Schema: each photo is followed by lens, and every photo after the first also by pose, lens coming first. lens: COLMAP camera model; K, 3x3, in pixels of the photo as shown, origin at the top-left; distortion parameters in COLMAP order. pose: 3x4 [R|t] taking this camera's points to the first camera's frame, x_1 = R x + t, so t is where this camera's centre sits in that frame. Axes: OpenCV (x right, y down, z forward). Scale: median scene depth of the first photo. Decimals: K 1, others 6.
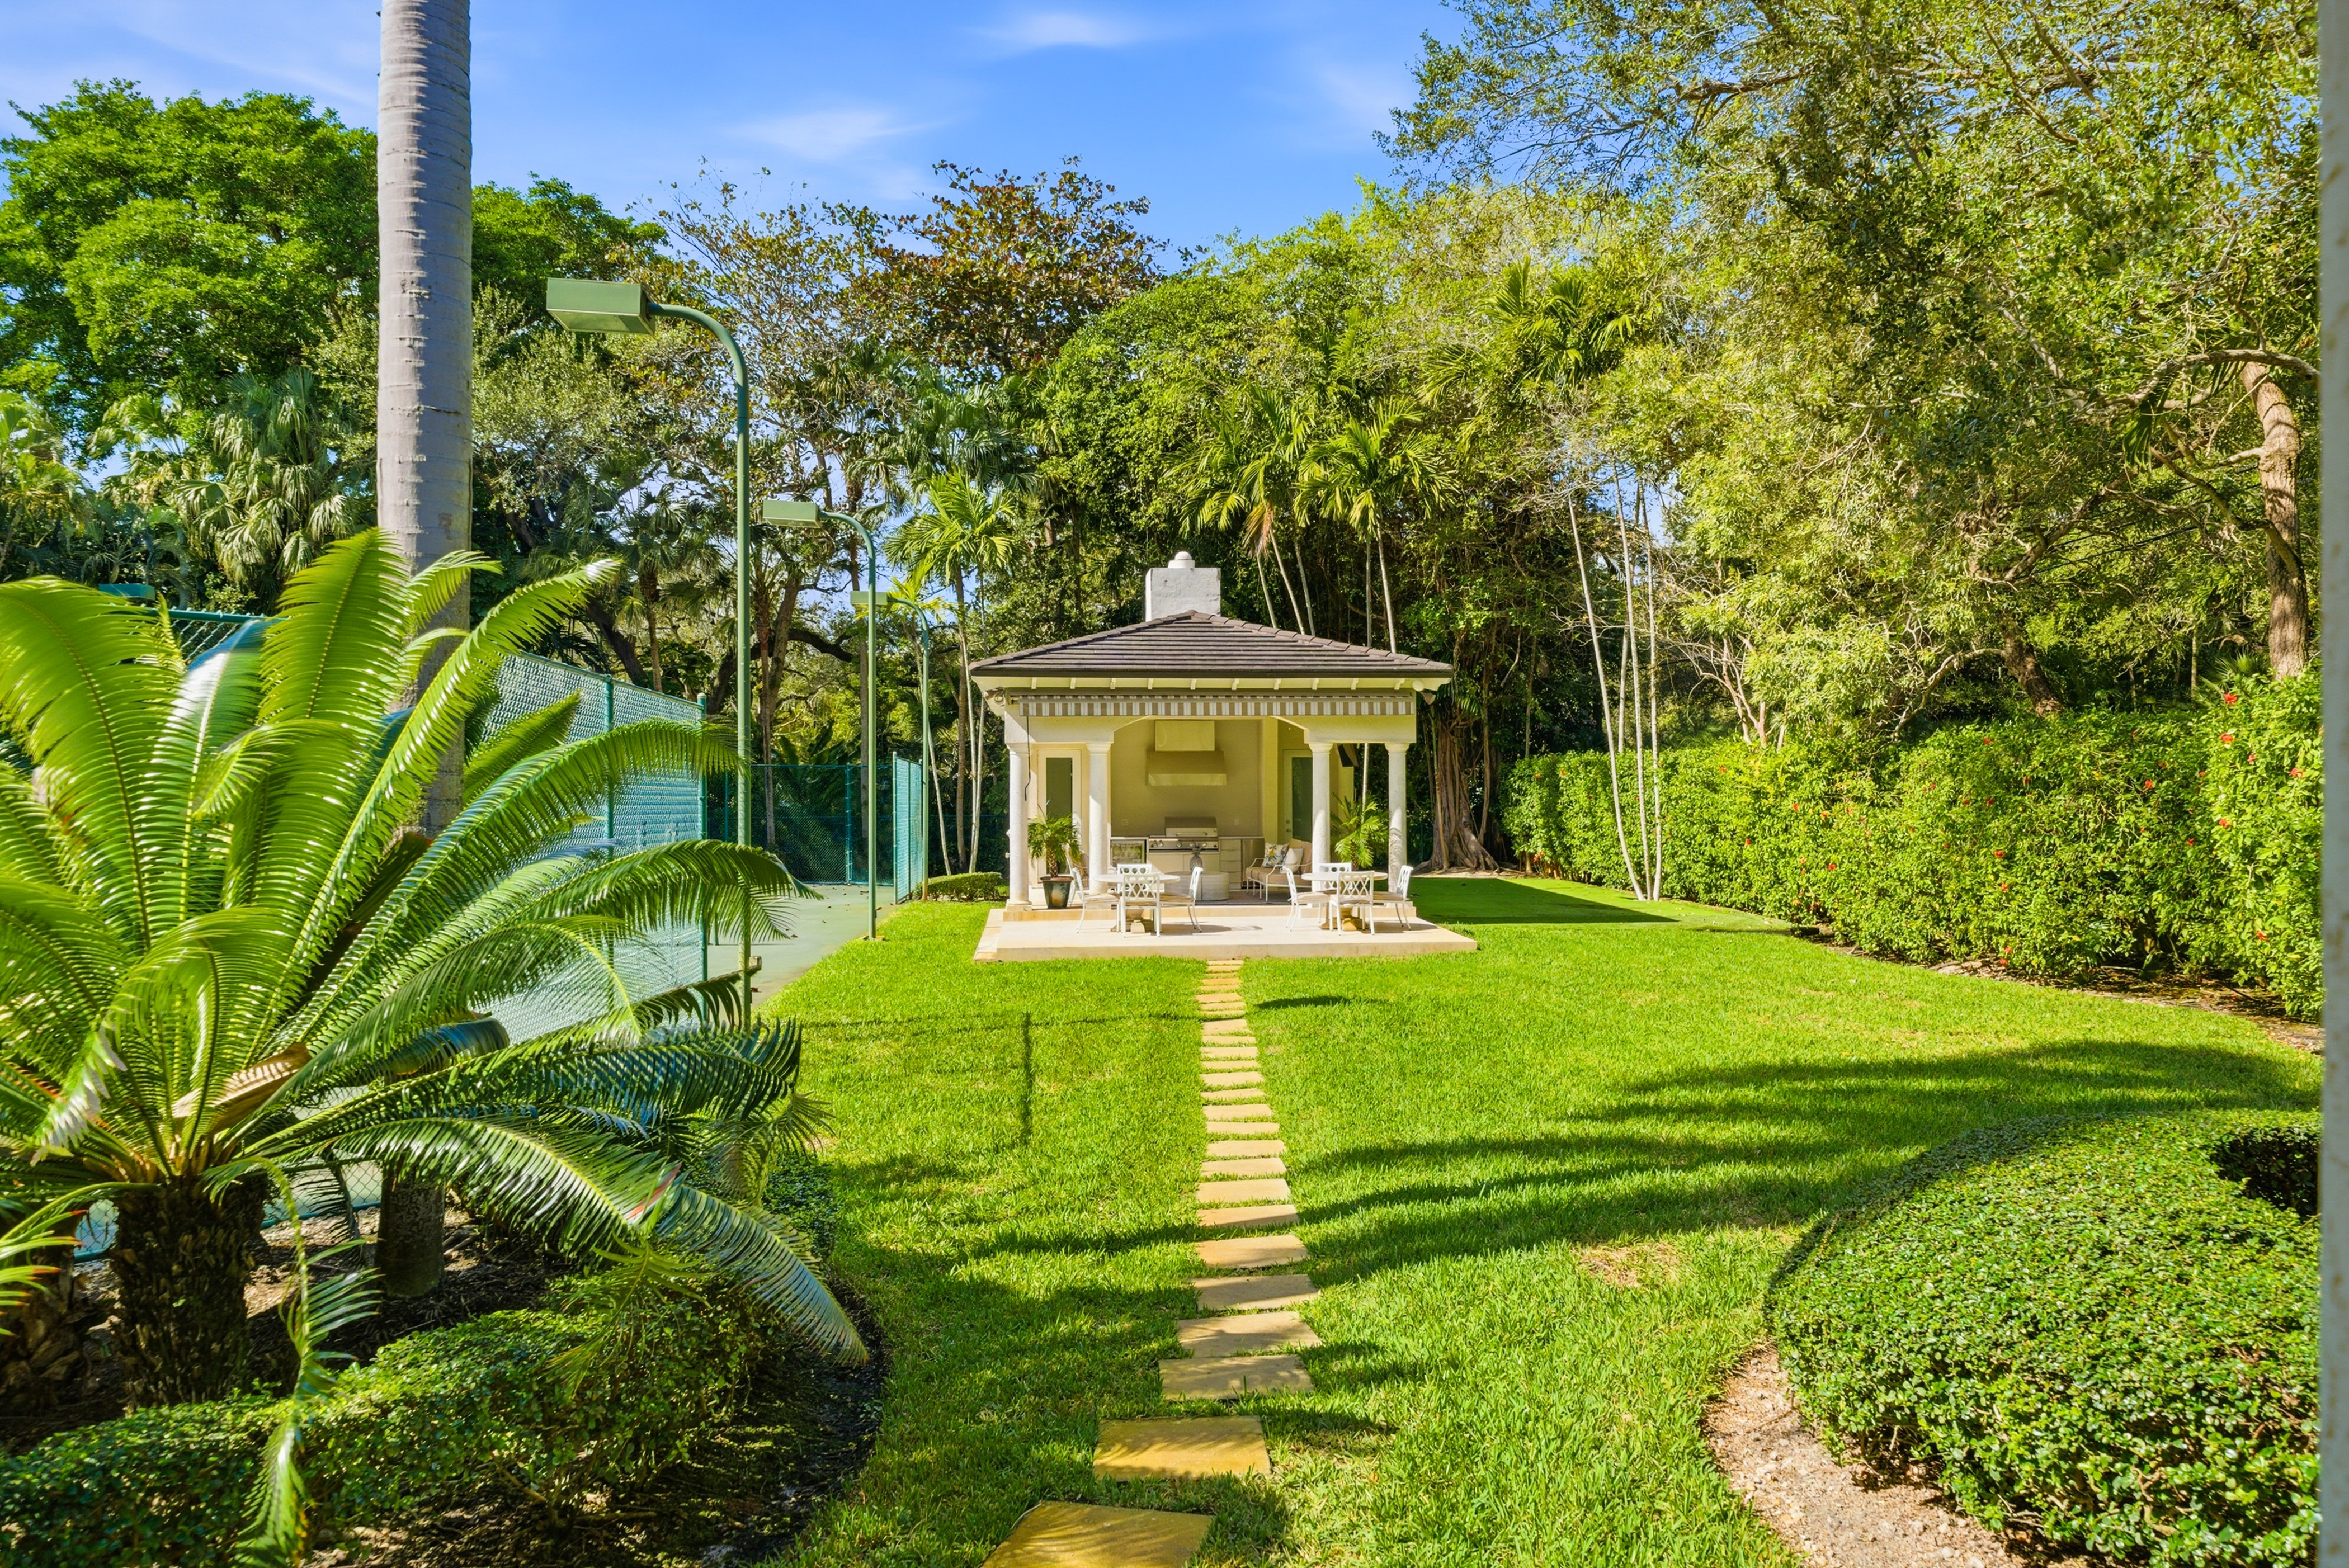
lens RADIAL K [[1620.8, 0, 1178.1], [0, 1620.8, 784.2], [0, 0, 1]] dist [0.034972, 0.000226]
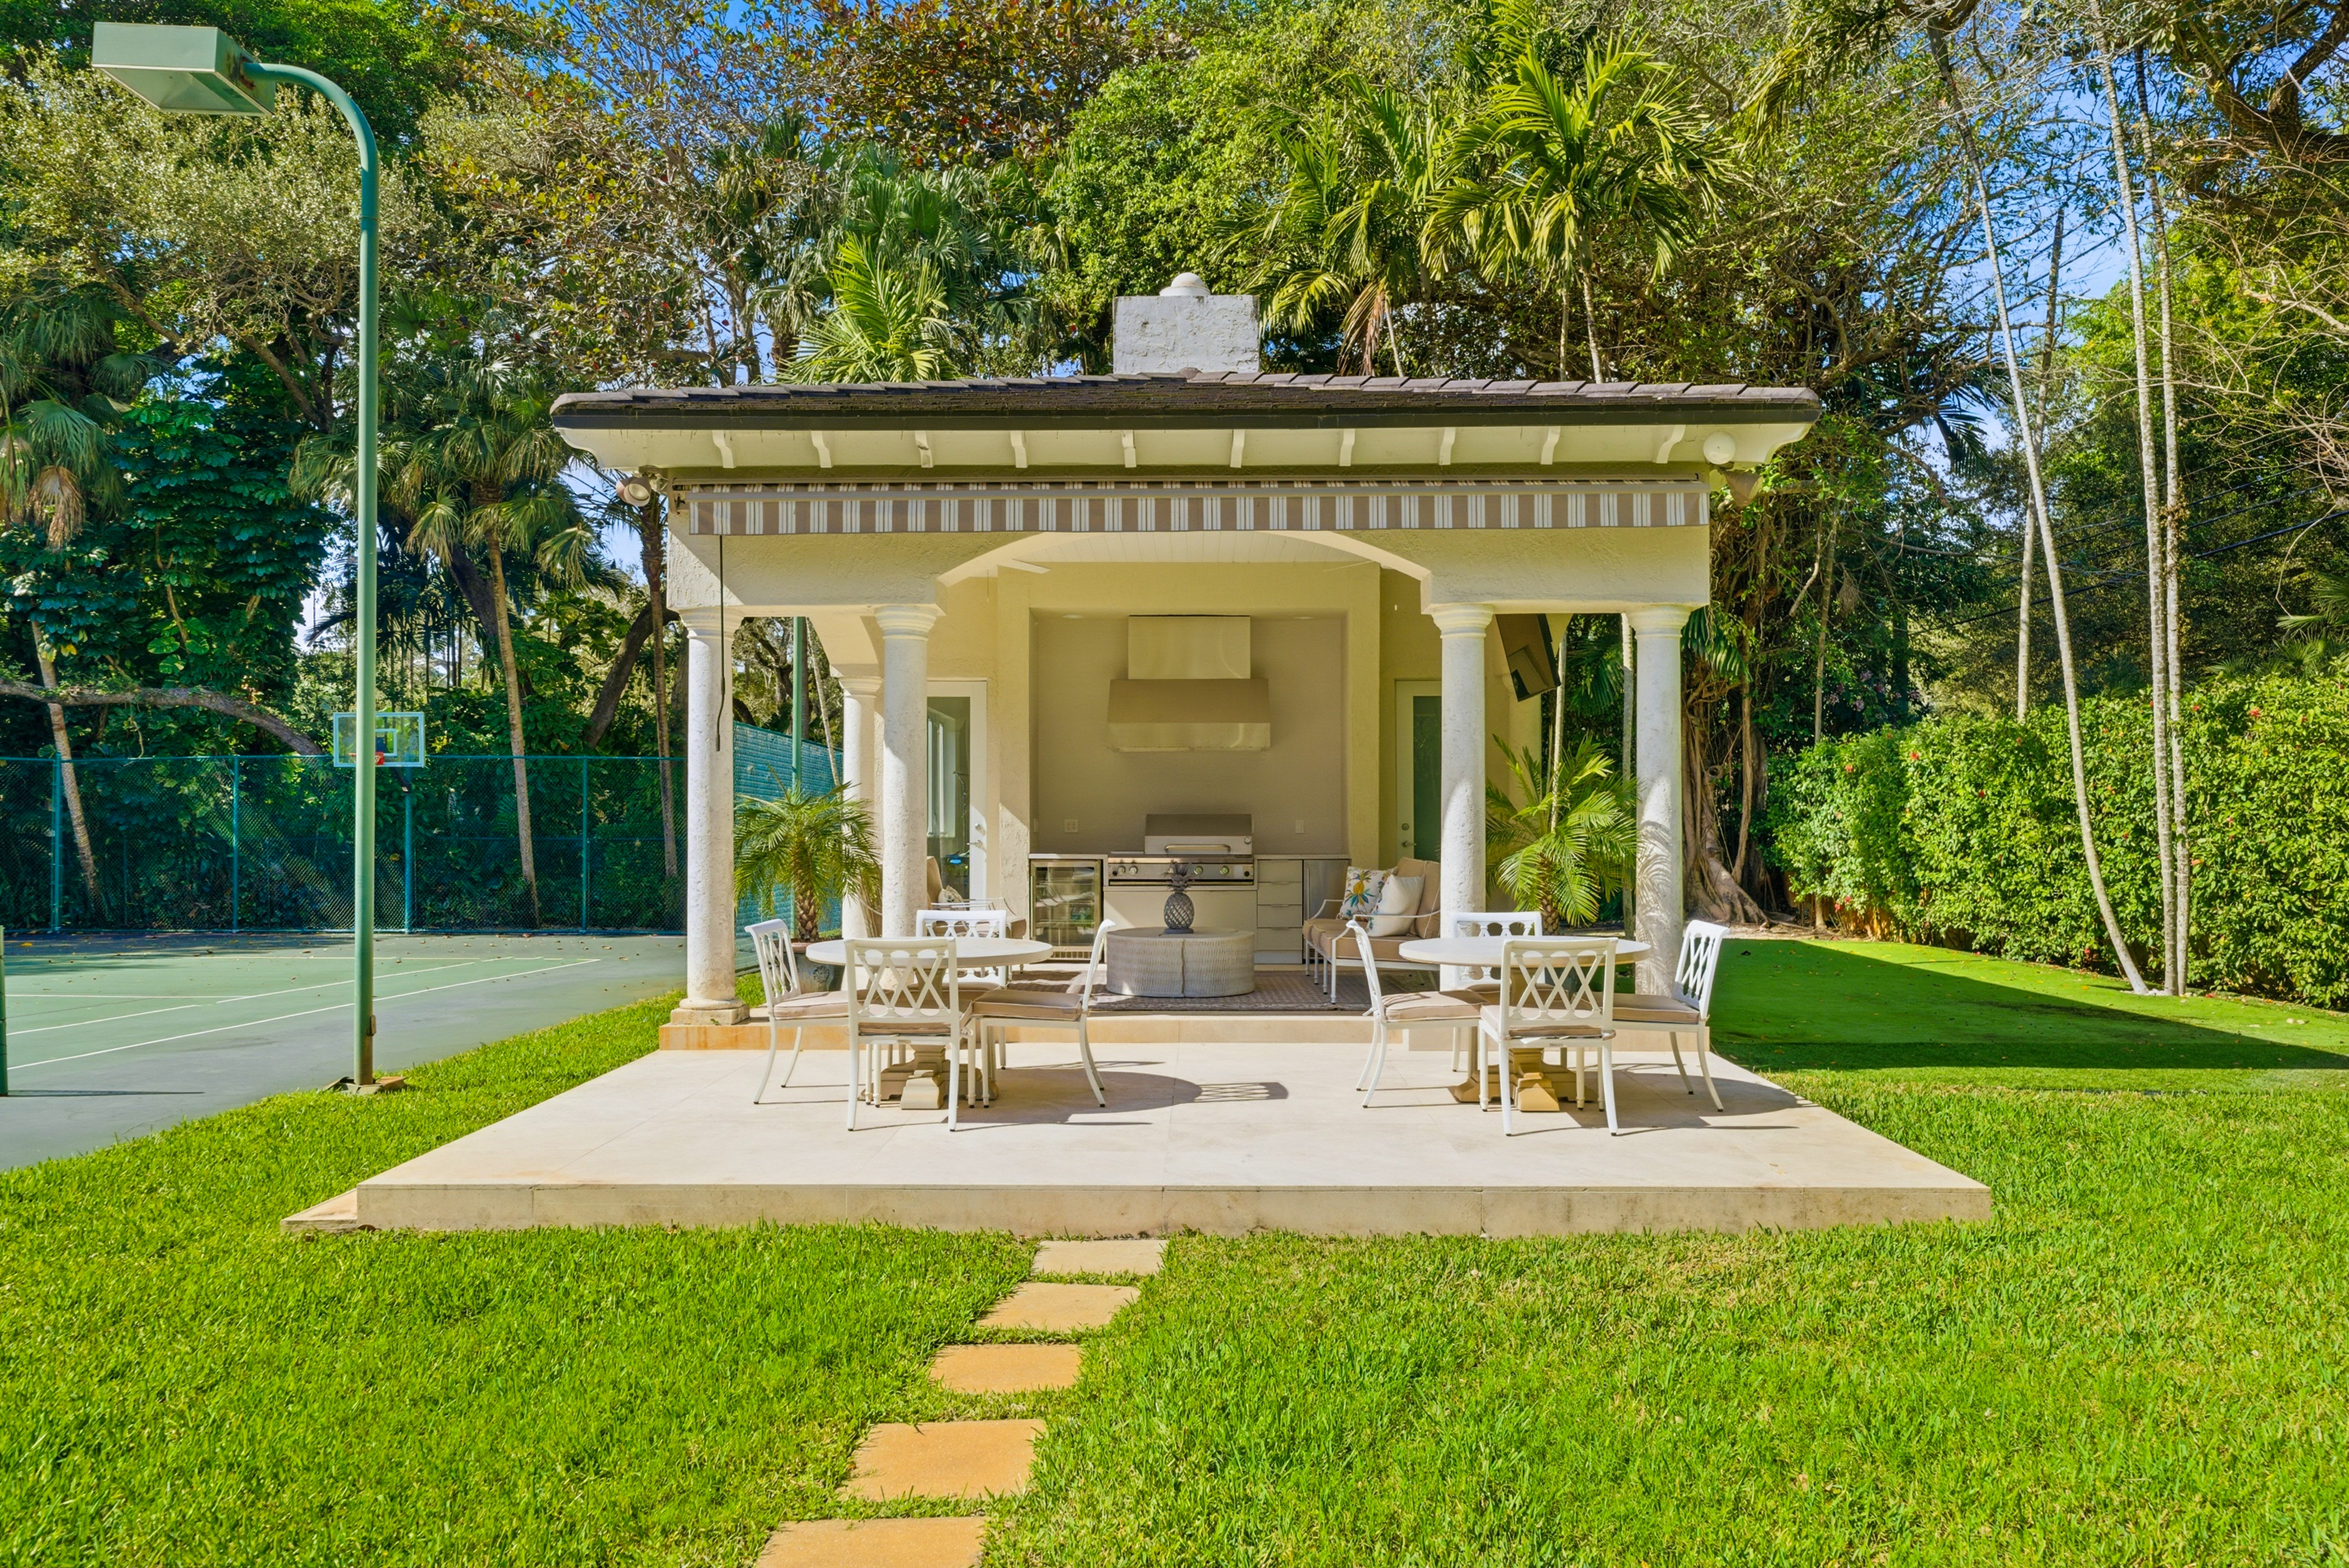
lens RADIAL K [[1620.8, 0, 1167.4], [0, 1620.8, 794.0], [0, 0, 1]] dist [0.034972, 0.000226]
pose [[0.993901, -0.000308, -0.110275, 0.059107], [-0.002097, 0.999763, -0.021690, 0.028208], [0.110256, 0.021789, 0.993664, 0.586141]]
